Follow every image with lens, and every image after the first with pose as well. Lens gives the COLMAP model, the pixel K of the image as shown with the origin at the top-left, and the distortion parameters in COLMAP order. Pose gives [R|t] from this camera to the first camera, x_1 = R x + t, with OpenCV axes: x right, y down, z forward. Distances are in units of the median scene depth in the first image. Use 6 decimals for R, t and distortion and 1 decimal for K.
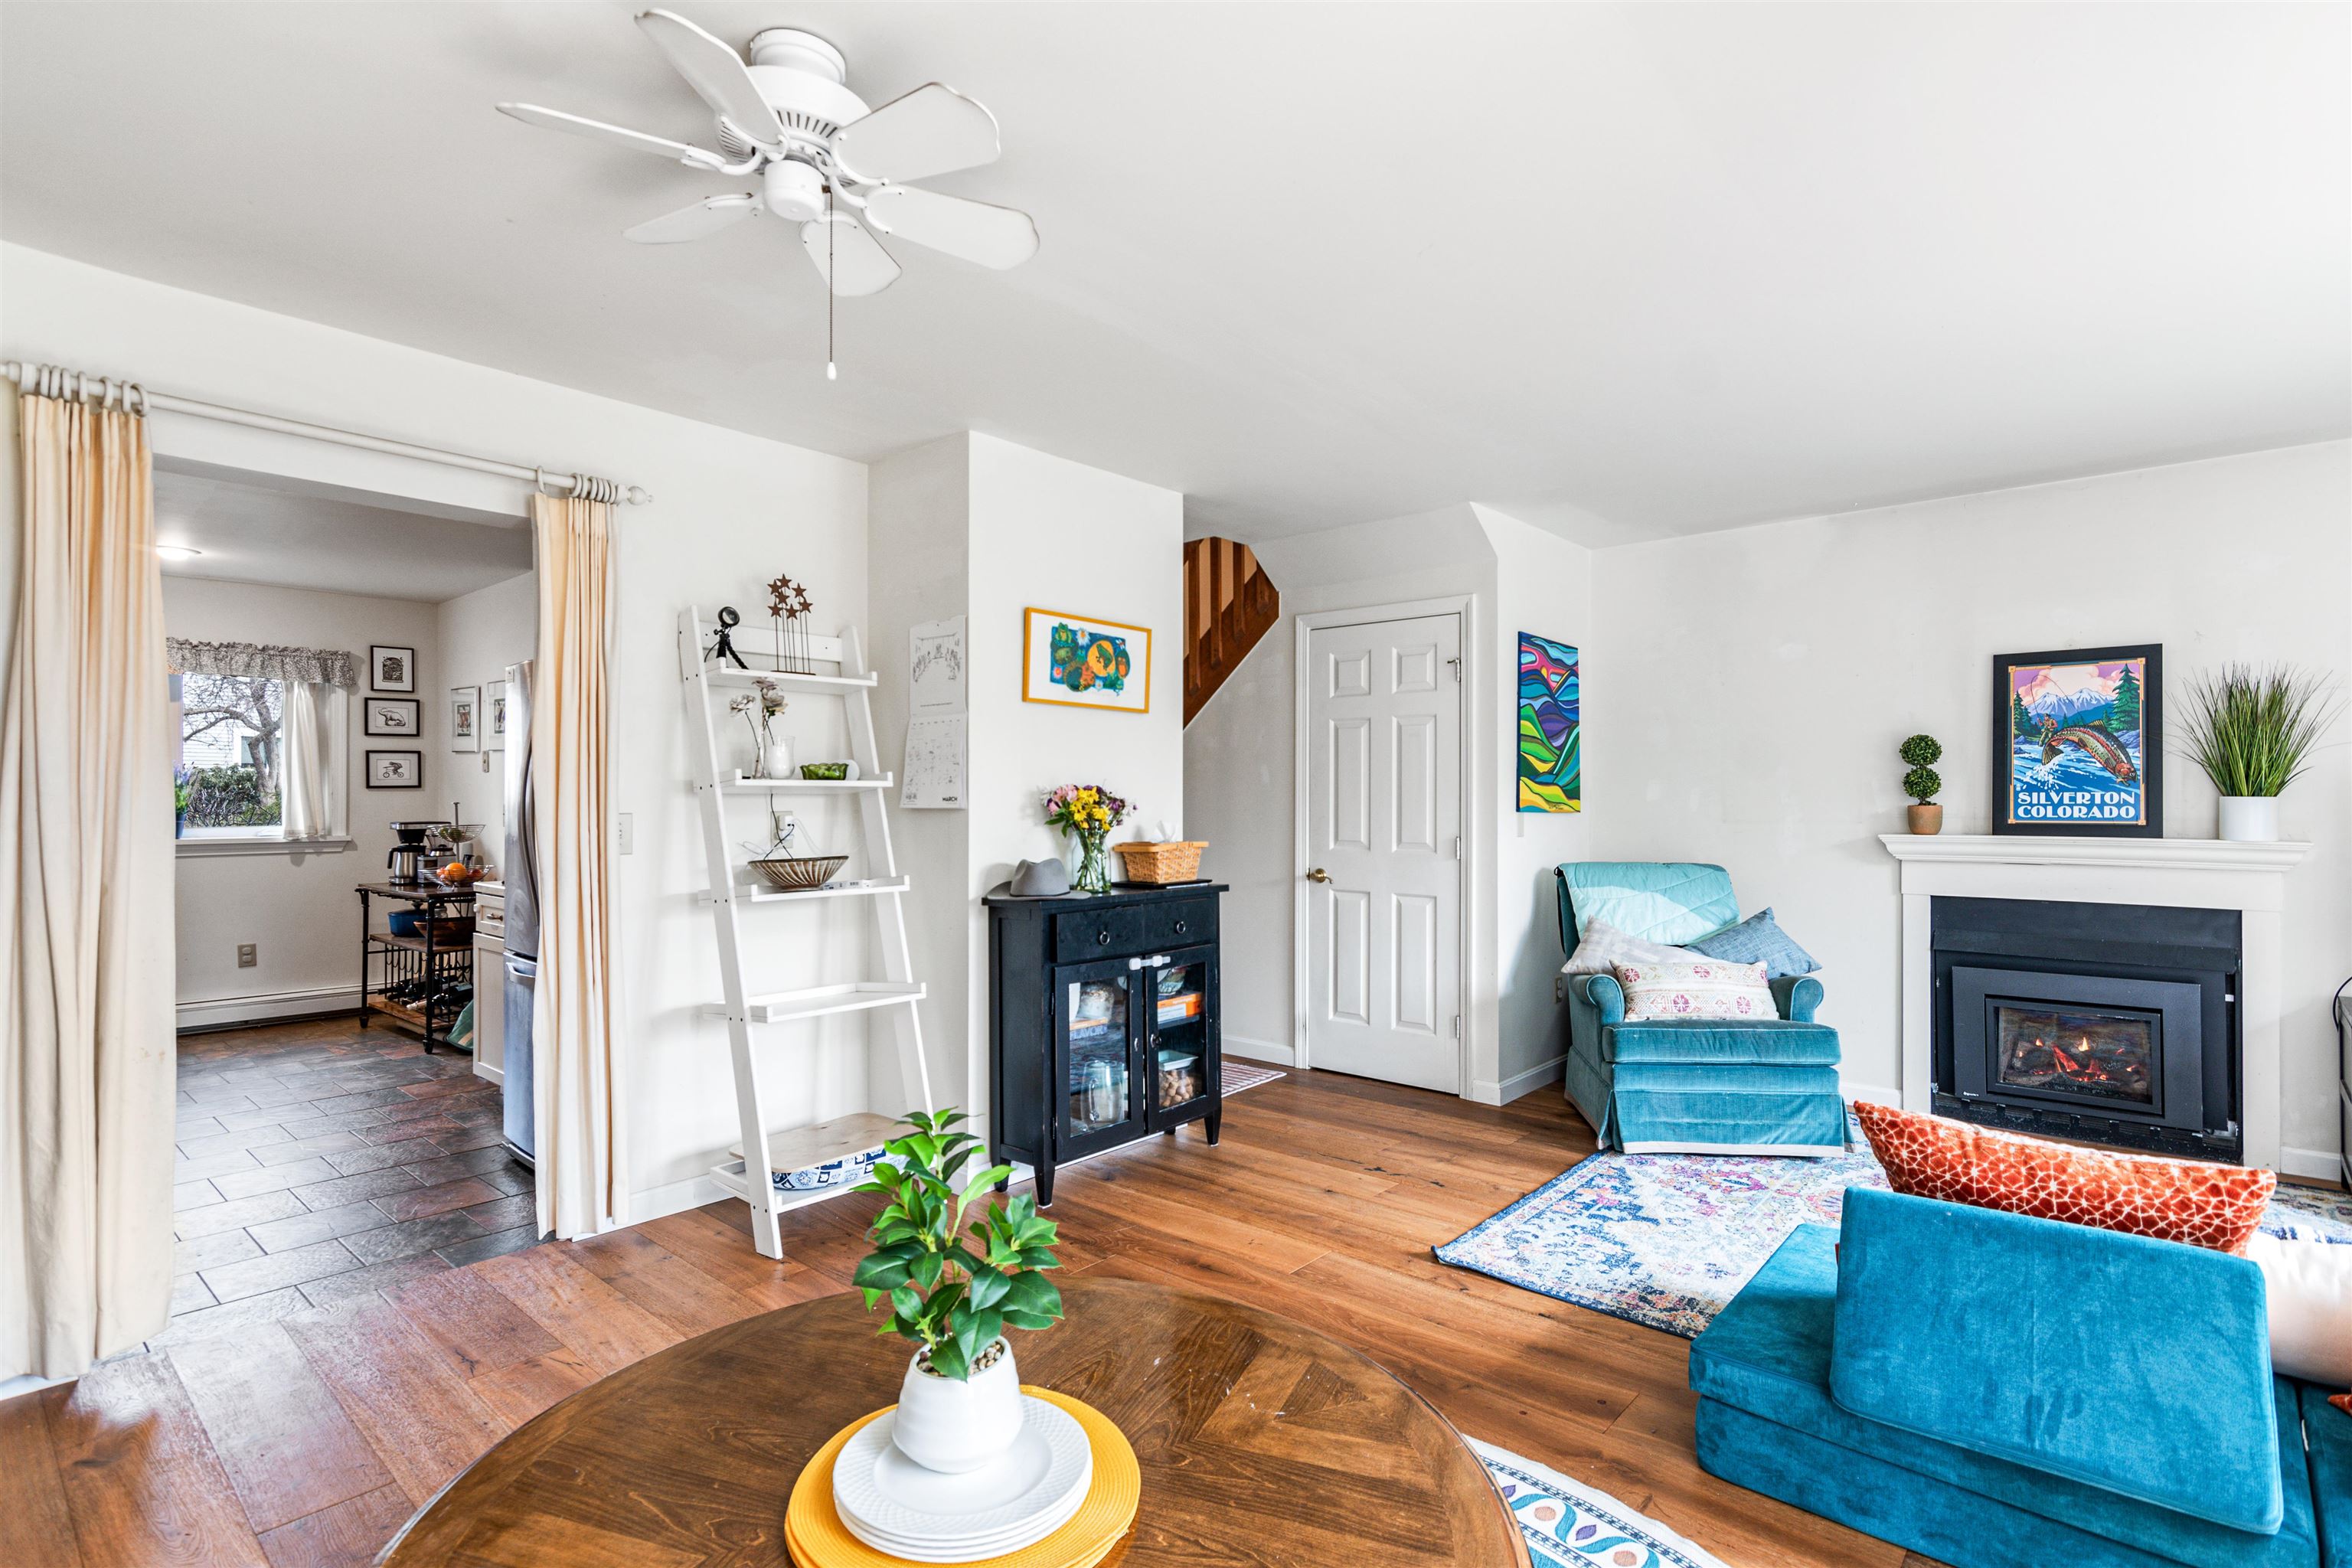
lens RADIAL K [[1133.2, 0, 1185.8], [0, 1133.2, 794.6], [0, 0, 1]] dist [0.000882, 0.000429]
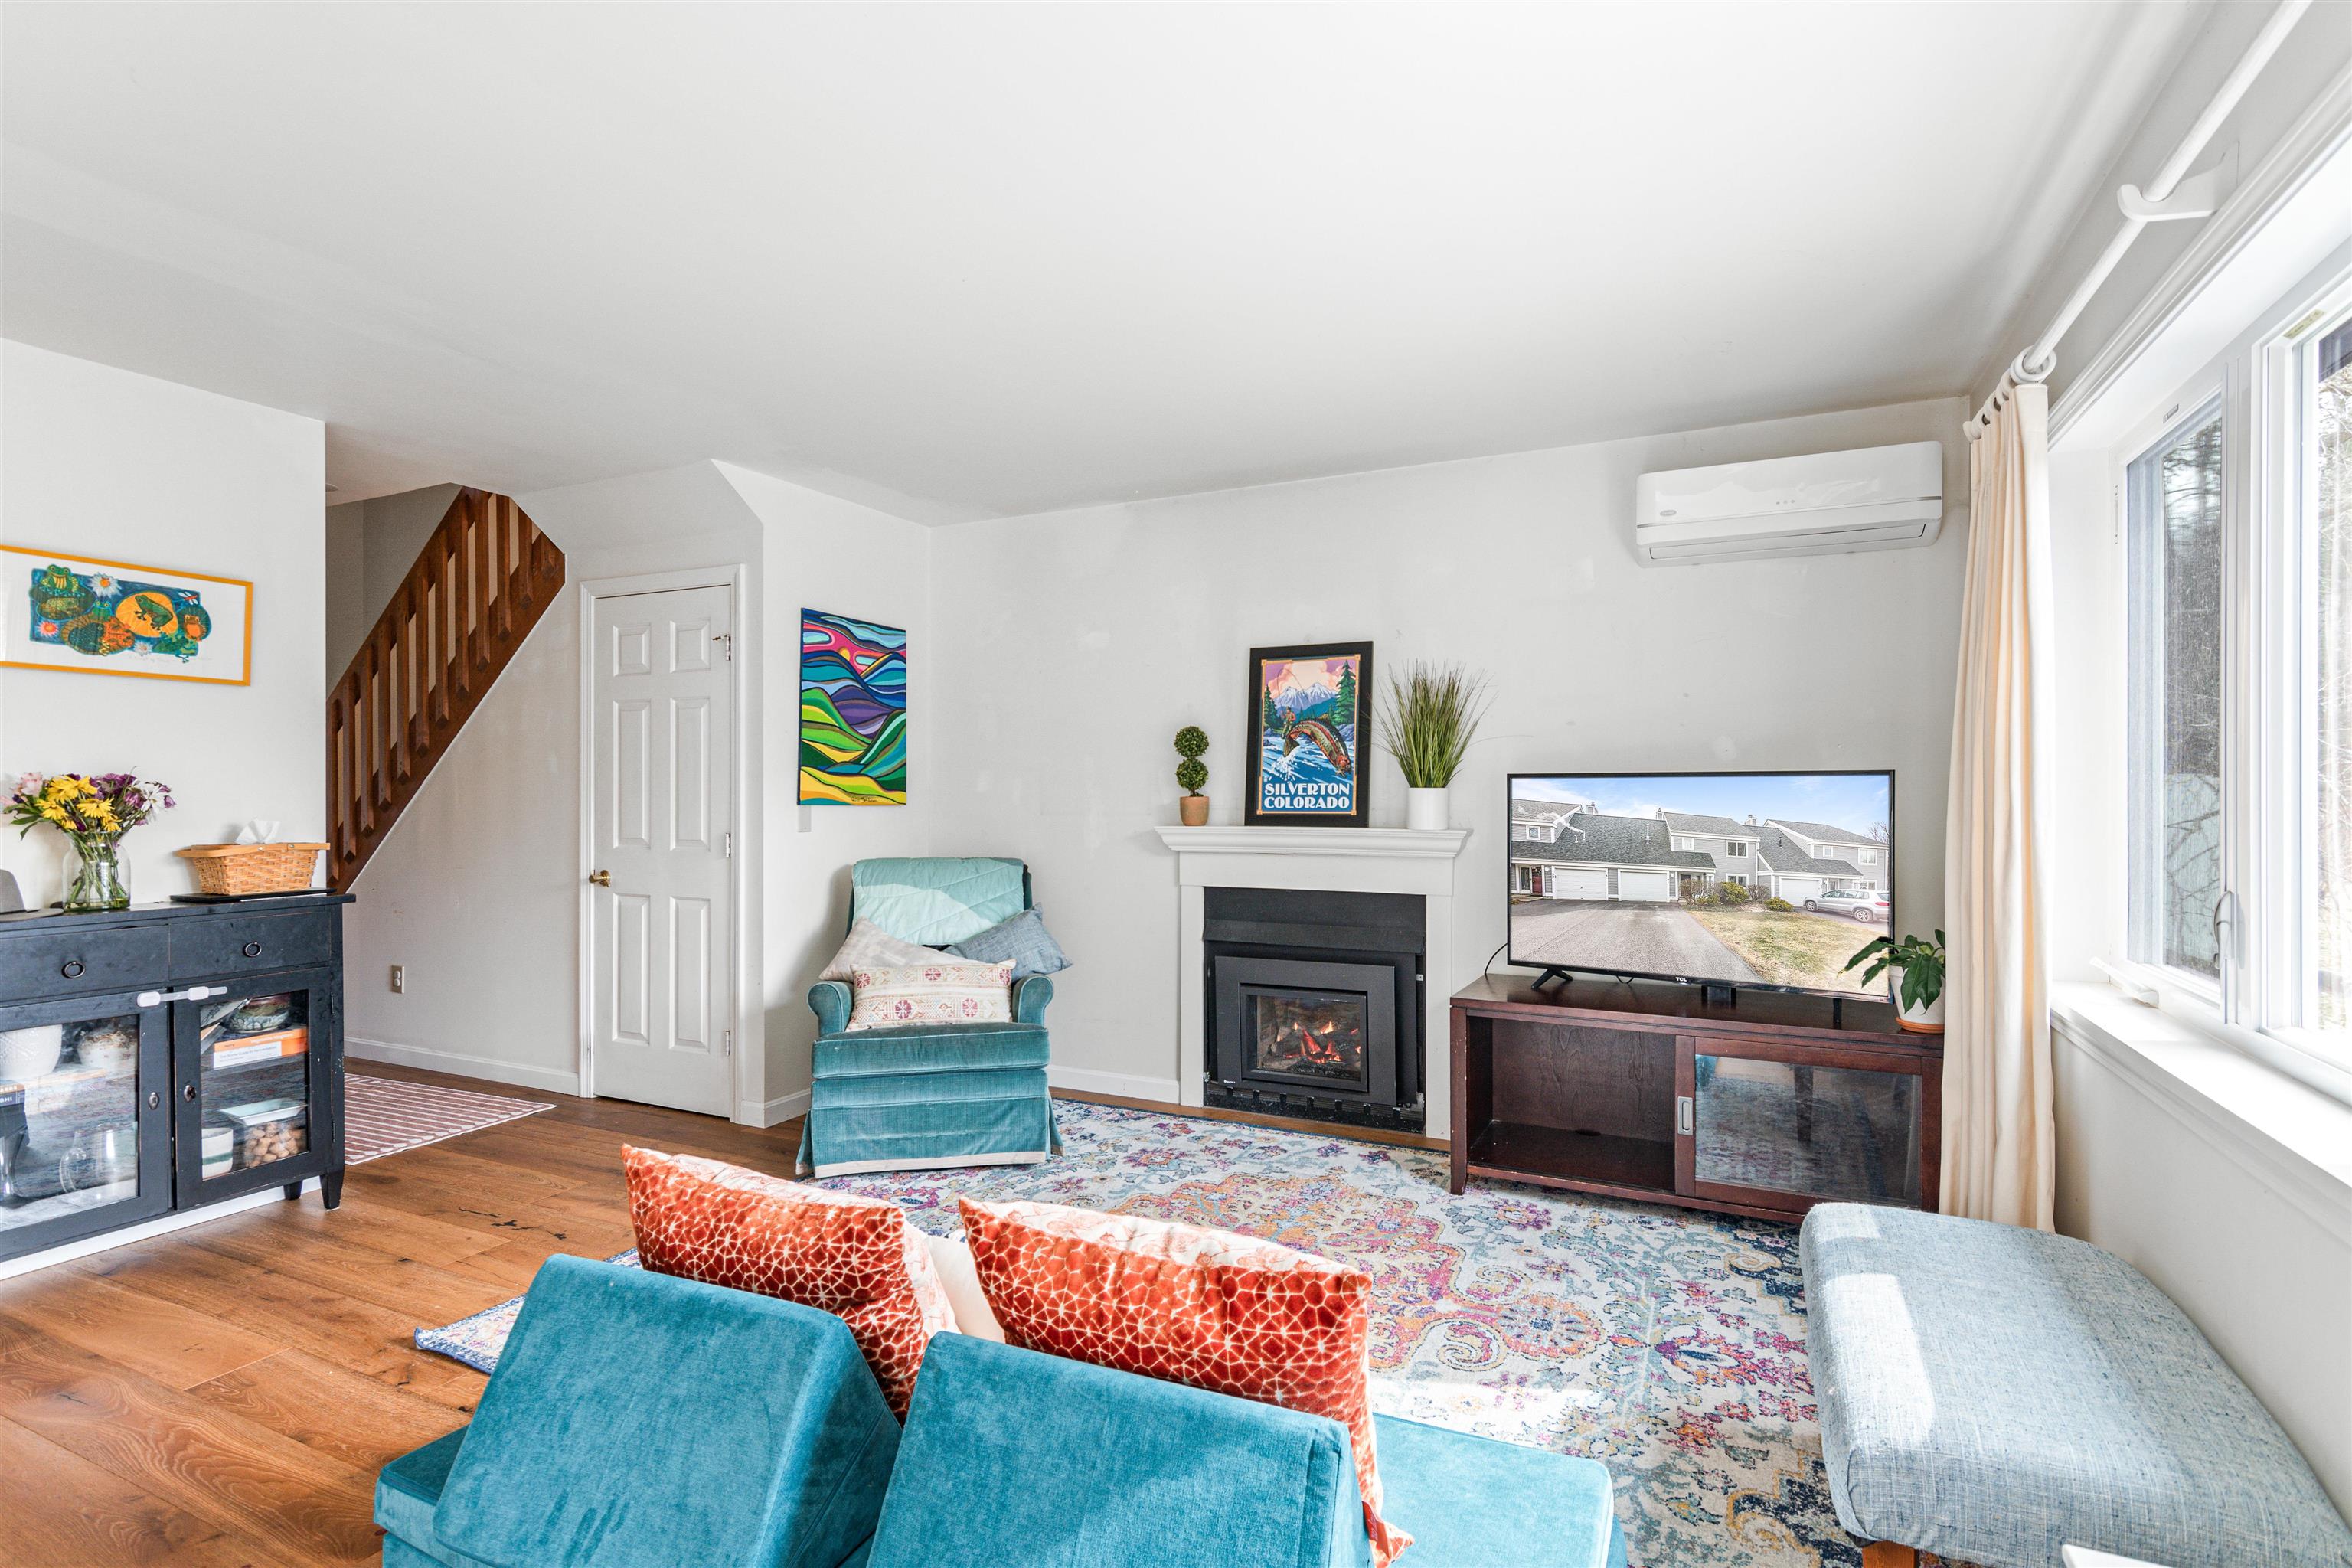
lens RADIAL K [[1133.2, 0, 1185.8], [0, 1133.2, 794.6], [0, 0, 1]] dist [0.000882, 0.000429]
pose [[0.964173, -0.002060, 0.265268, 0.407090], [0.000348, 0.999979, 0.006500, 0.001204], [-0.265275, -0.006174, 0.964153, 0.038366]]
